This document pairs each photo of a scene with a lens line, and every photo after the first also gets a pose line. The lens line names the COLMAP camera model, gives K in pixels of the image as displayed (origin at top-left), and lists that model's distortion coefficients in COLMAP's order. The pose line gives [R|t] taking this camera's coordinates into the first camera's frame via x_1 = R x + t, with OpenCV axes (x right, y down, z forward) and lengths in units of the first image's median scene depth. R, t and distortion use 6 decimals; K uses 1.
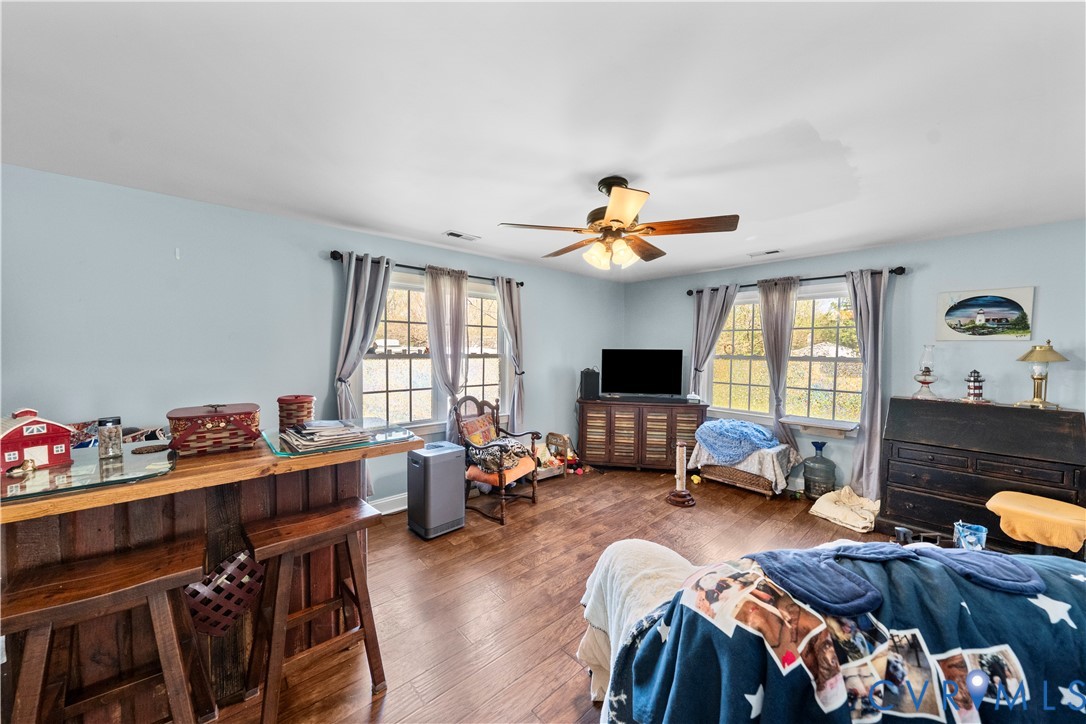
lens RADIAL K [[407.0, 0, 563.5], [0, 407.0, 359.9], [0, 0, 1]] dist [-0.009572, 0.000376]
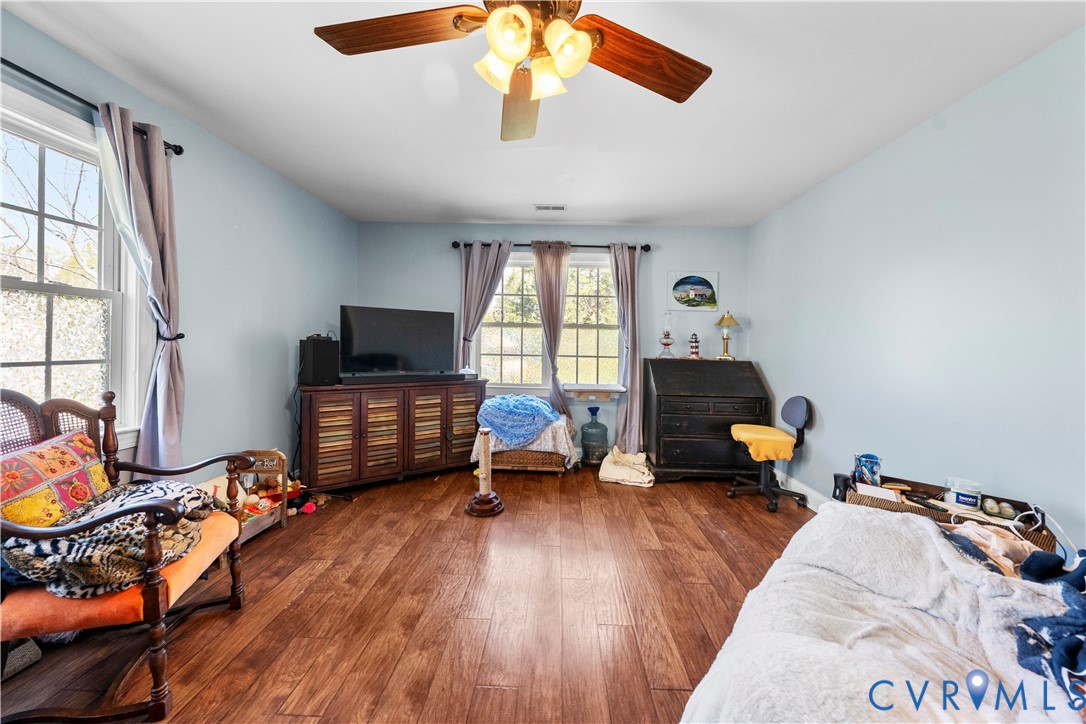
lens RADIAL K [[372.0, 0, 534.0], [0, 372.0, 346.9], [0, 0, 1]] dist [-0.003774, -0.000220]
pose [[0.704822, 0.000518, 0.709384, -0.129907], [0.017491, 0.999683, -0.018108, 0.066538], [-0.709169, 0.025171, 0.704589, 0.448374]]
